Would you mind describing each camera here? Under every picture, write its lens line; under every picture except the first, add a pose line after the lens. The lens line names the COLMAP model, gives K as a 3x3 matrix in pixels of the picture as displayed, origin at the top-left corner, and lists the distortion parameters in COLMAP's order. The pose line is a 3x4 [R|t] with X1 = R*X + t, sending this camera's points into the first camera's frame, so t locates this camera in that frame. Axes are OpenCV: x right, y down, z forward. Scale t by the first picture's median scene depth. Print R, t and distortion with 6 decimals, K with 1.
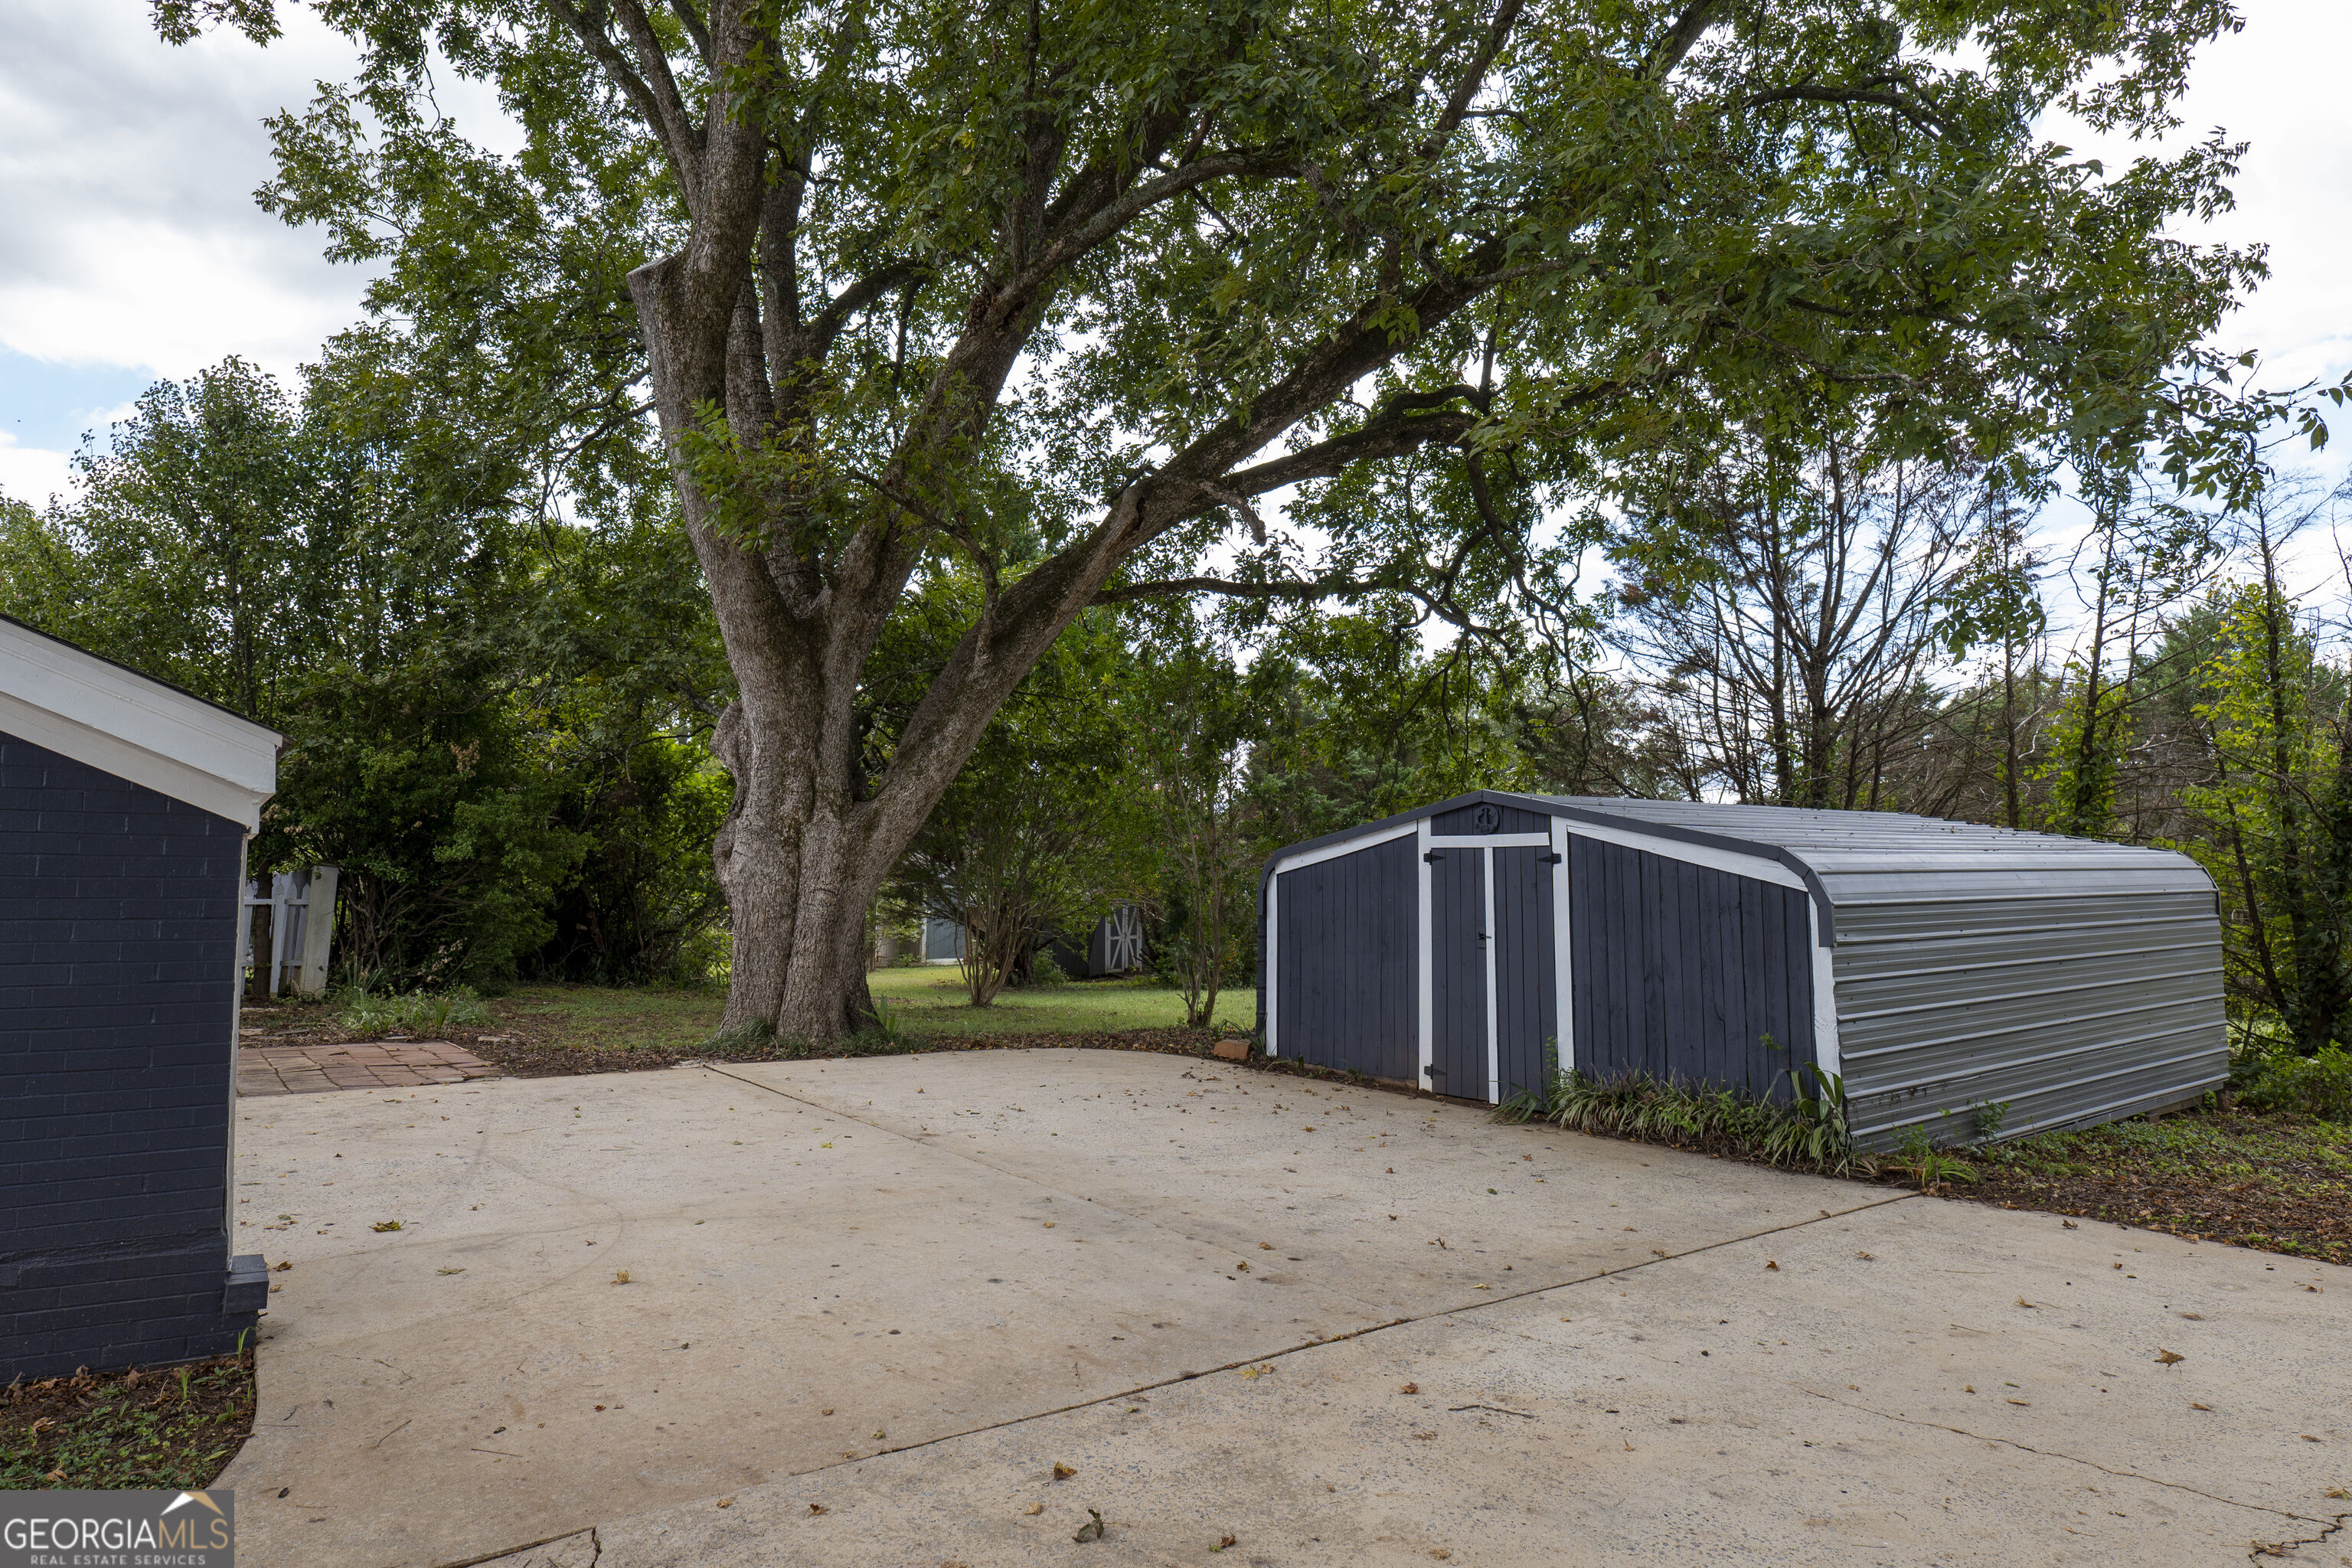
lens RADIAL K [[1376.0, 0, 1175.2], [0, 1376.0, 758.6], [0, 0, 1]] dist [-0.000815, 0.002064]
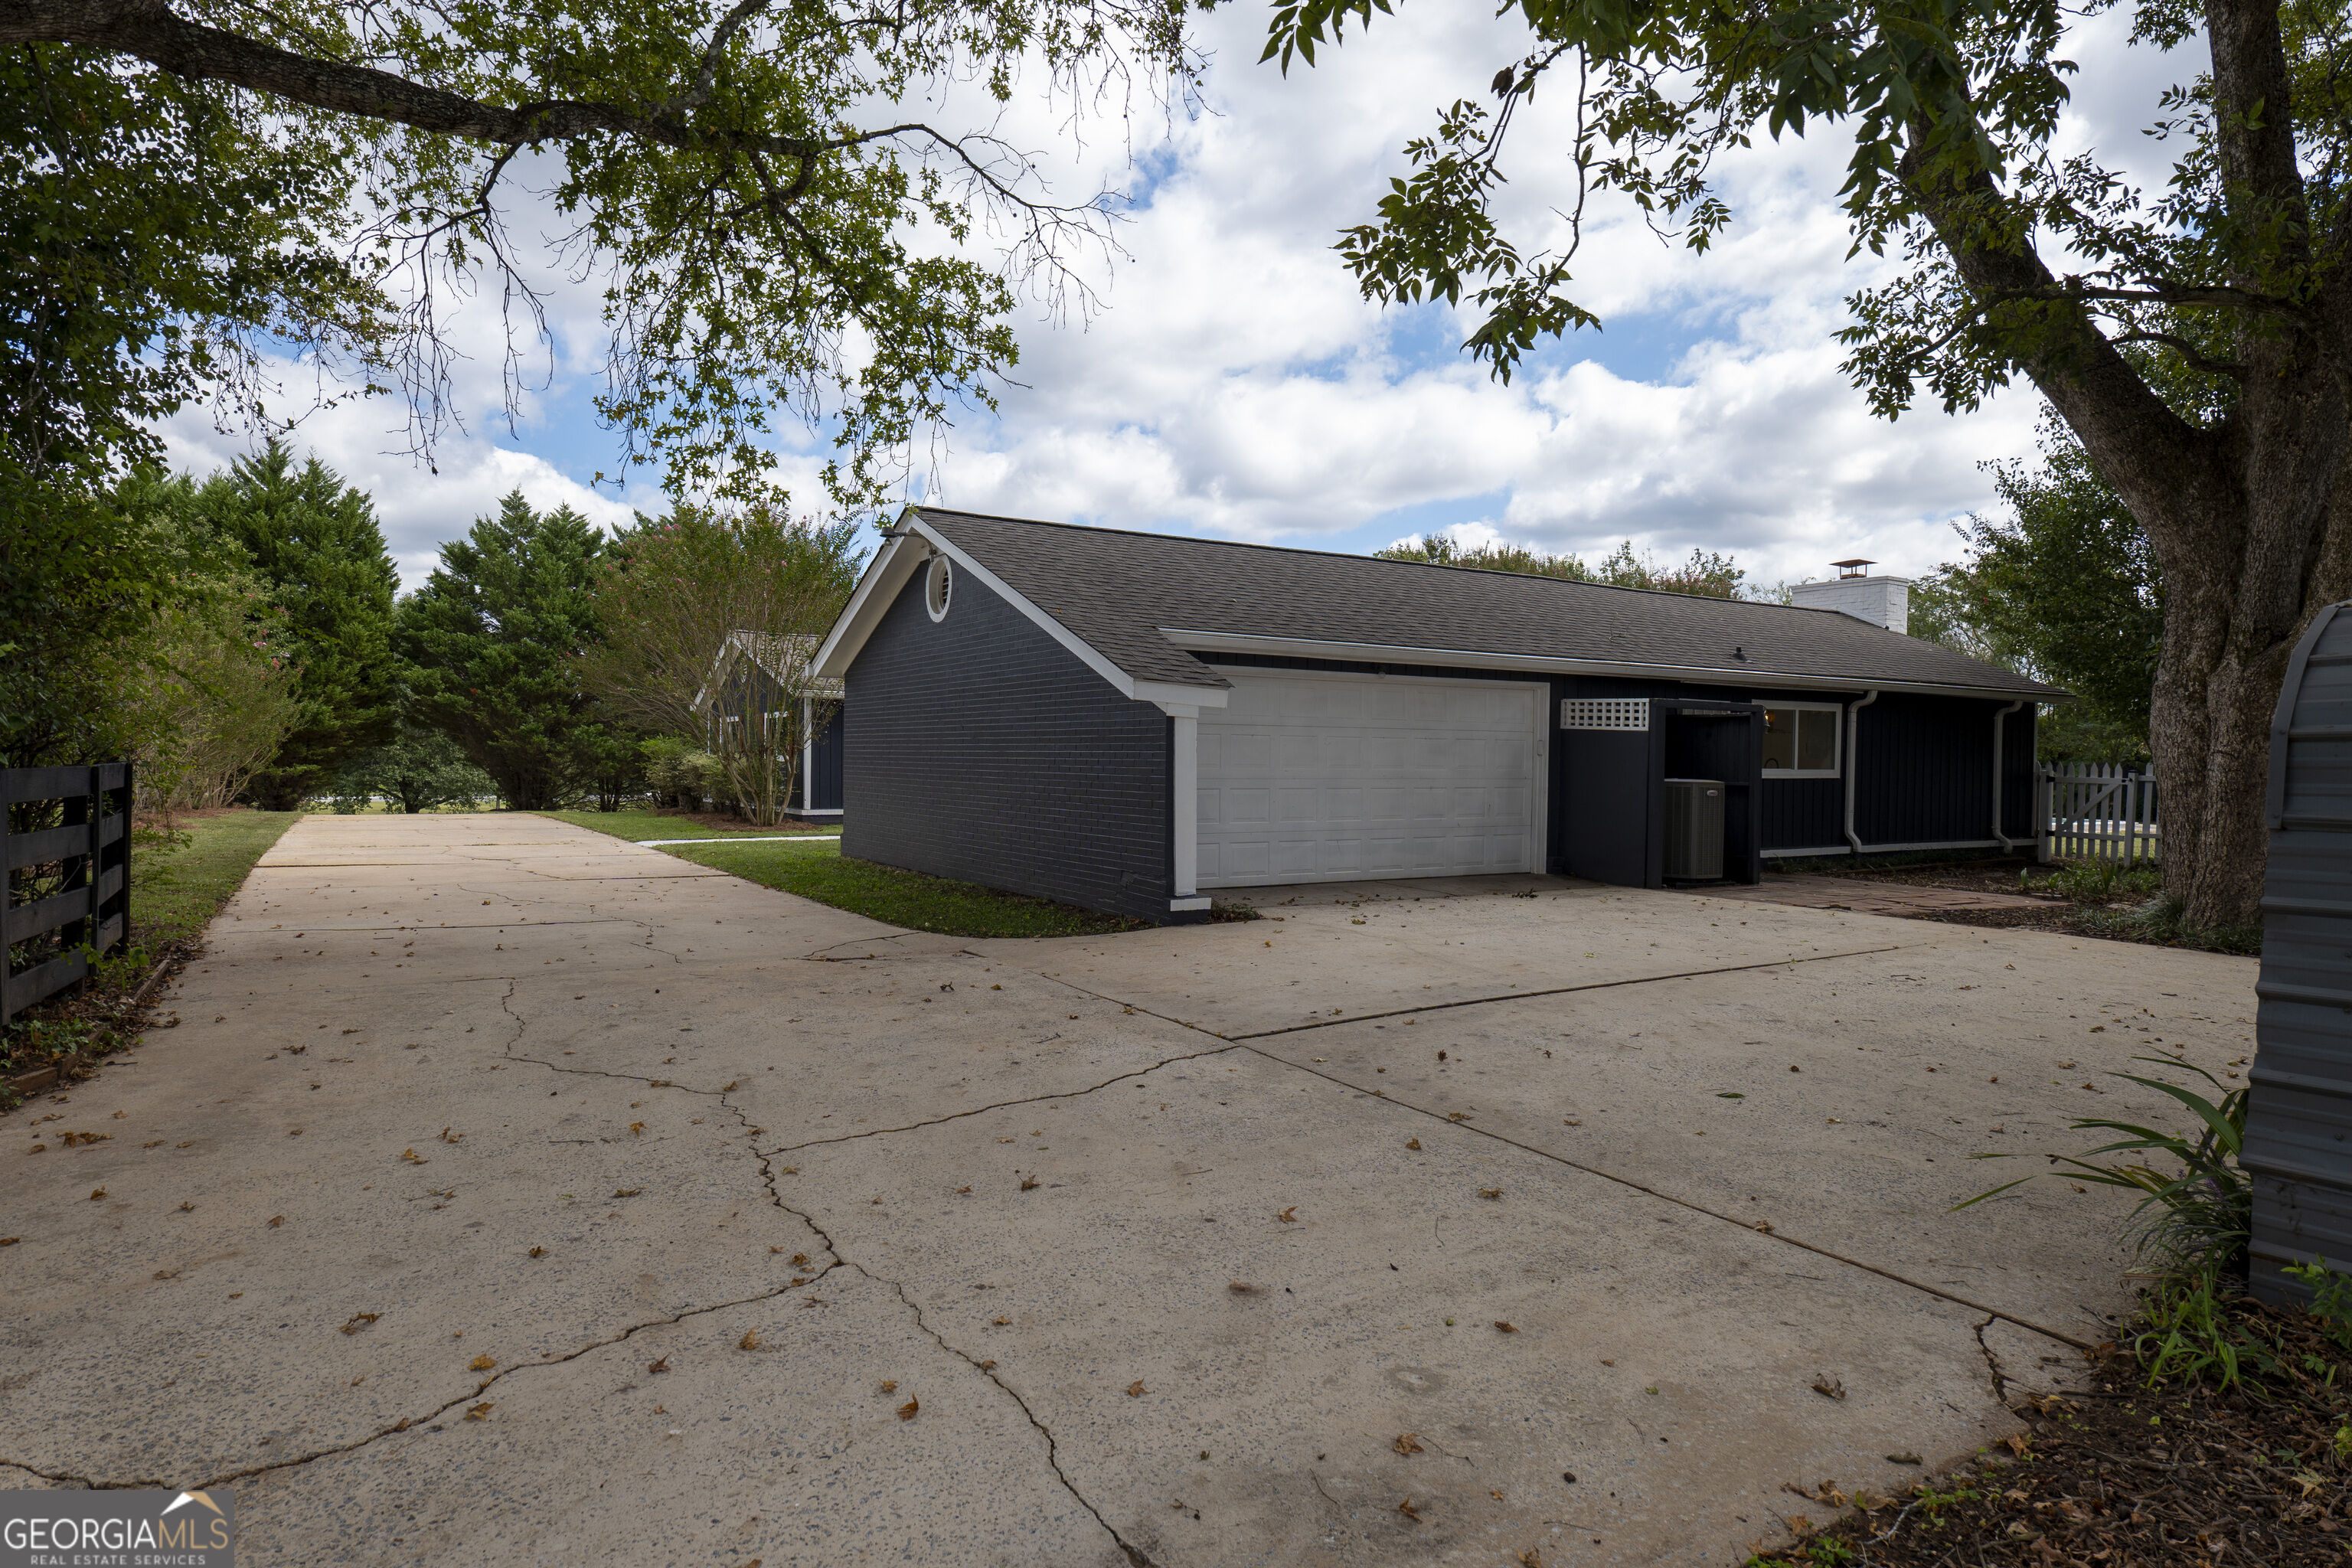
lens RADIAL K [[1352.8, 0, 1172.5], [0, 1352.8, 795.0], [0, 0, 1]] dist [-0.040237, 0.023519]
pose [[-0.121881, 0.016555, -0.992407, 1.848556], [0.080652, 0.996720, 0.006722, 0.191892], [0.989263, -0.079220, -0.122816, 1.395685]]
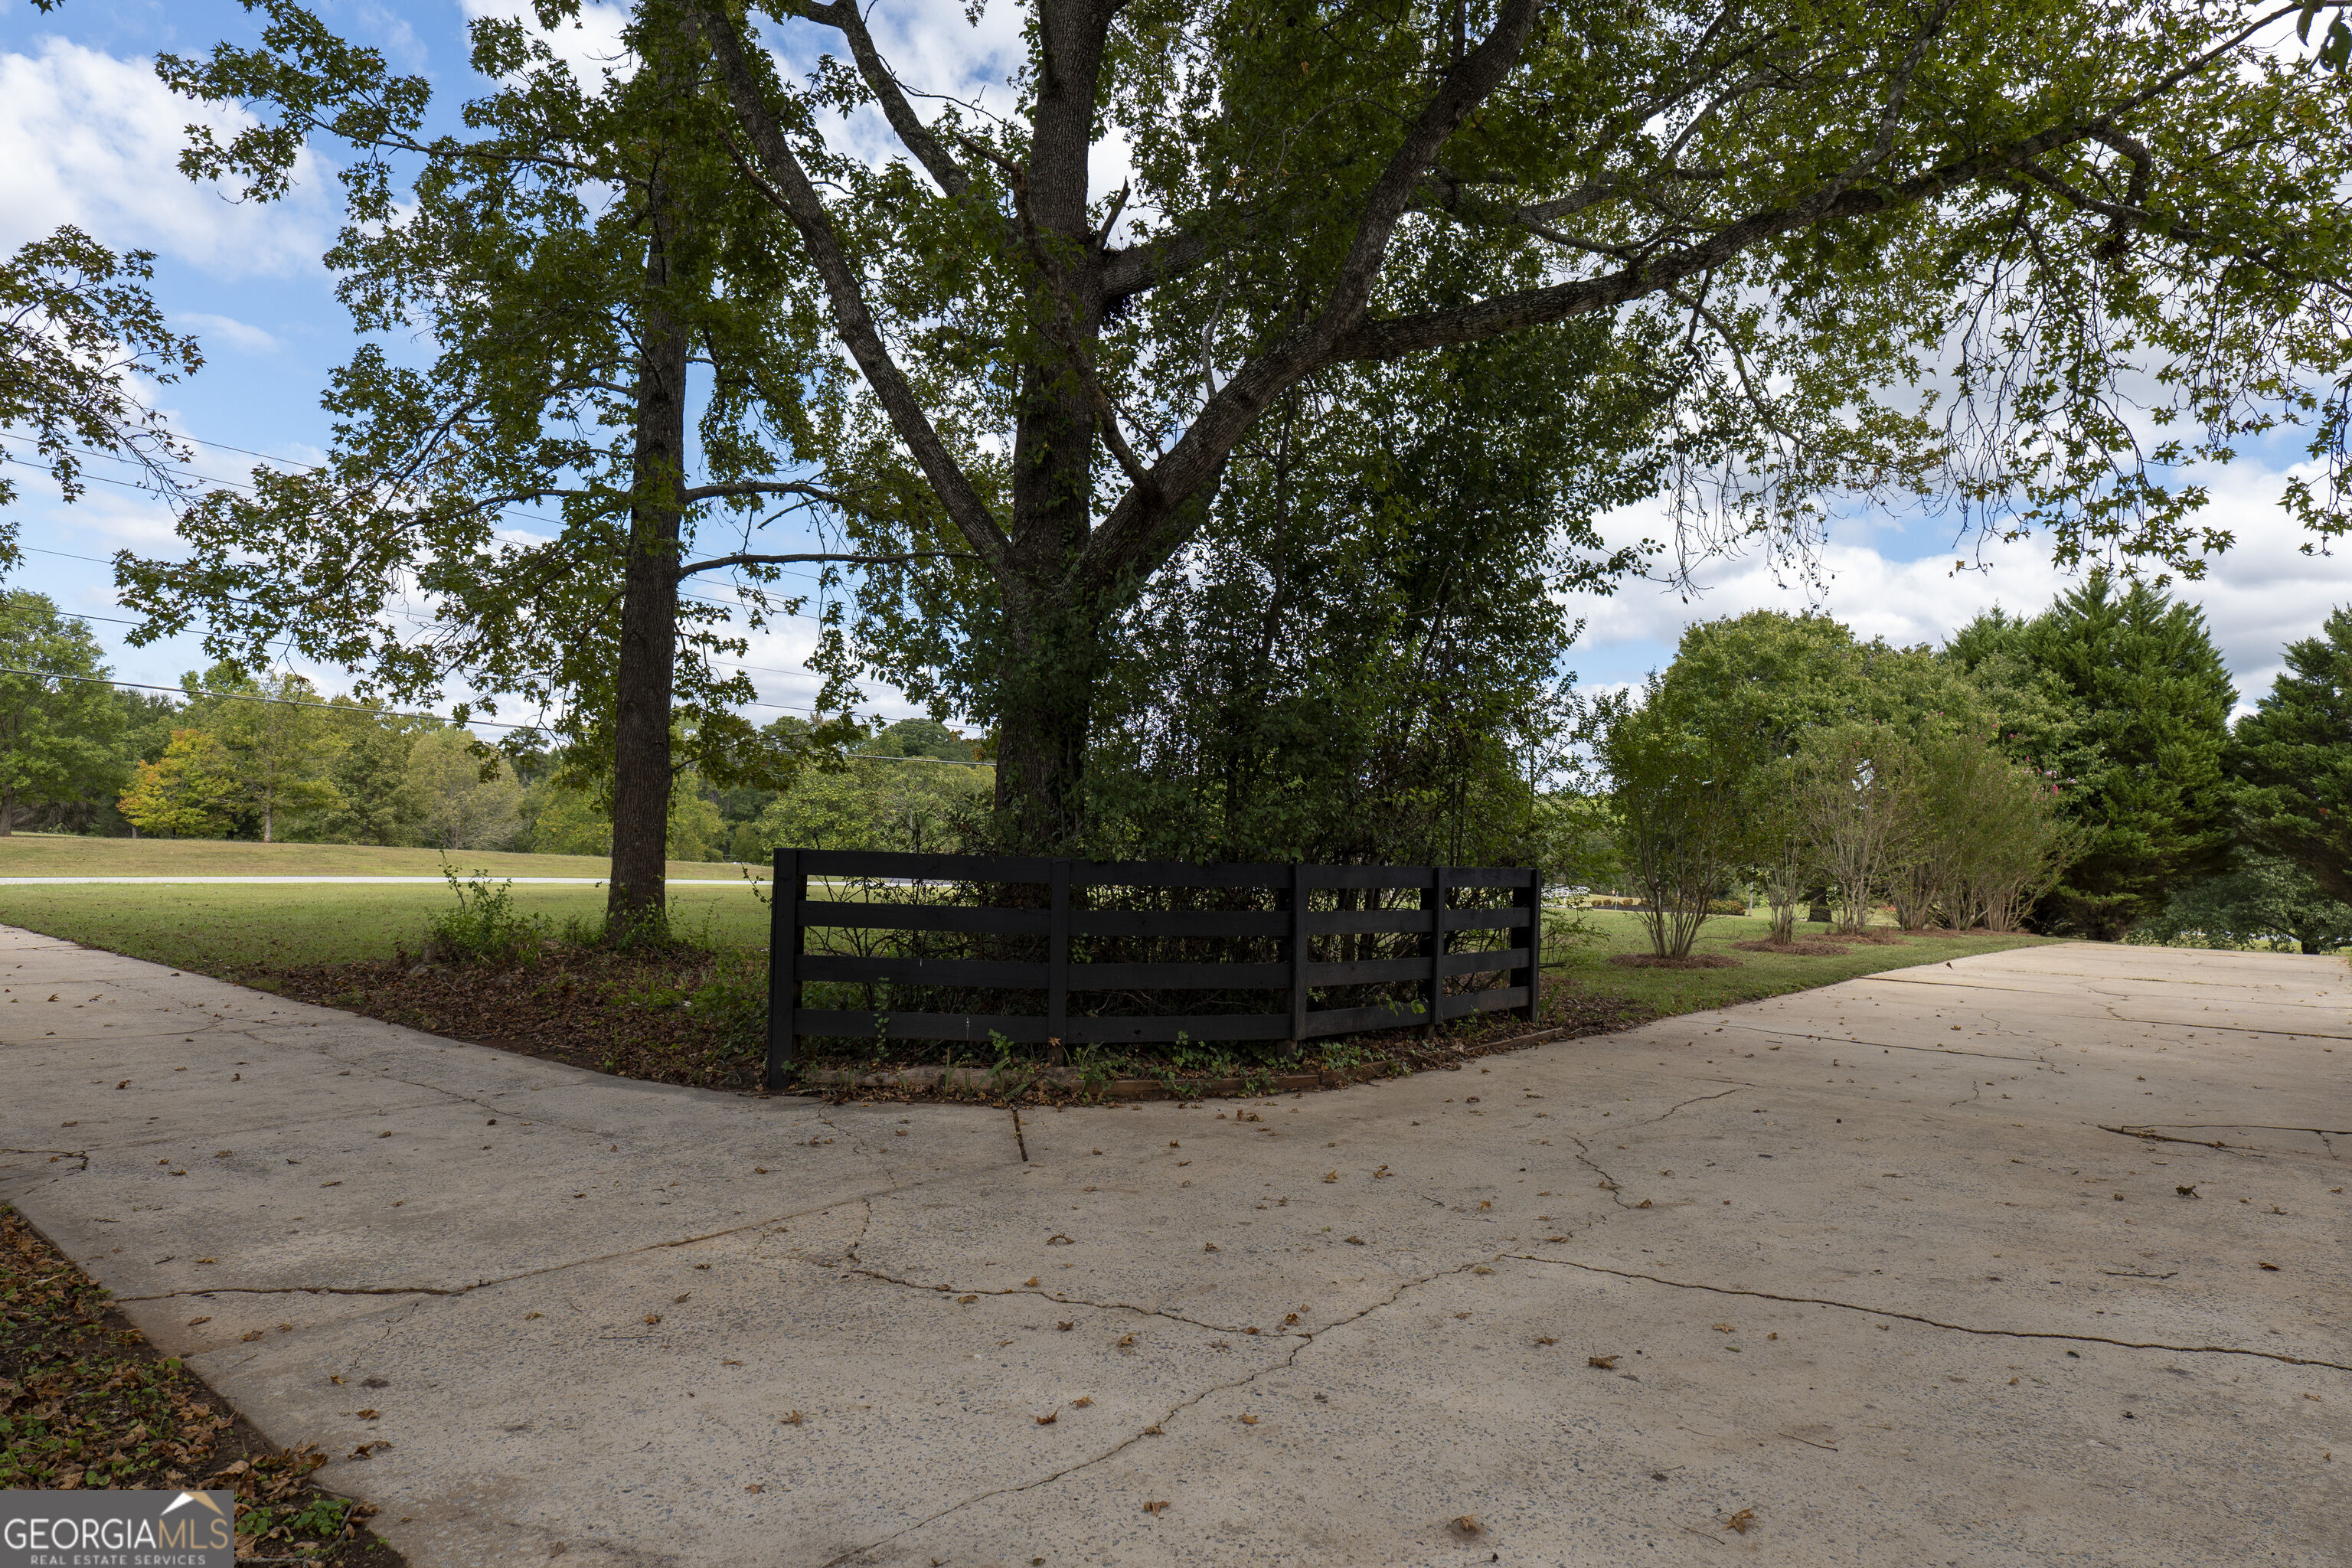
lens RADIAL K [[1352.8, 0, 1172.5], [0, 1352.8, 795.0], [0, 0, 1]] dist [-0.040237, 0.023519]
pose [[-0.979010, -0.042278, -0.199381, 1.255524], [-0.014583, 0.990272, -0.138379, 0.258222], [0.203291, -0.132567, -0.970102, 1.979718]]
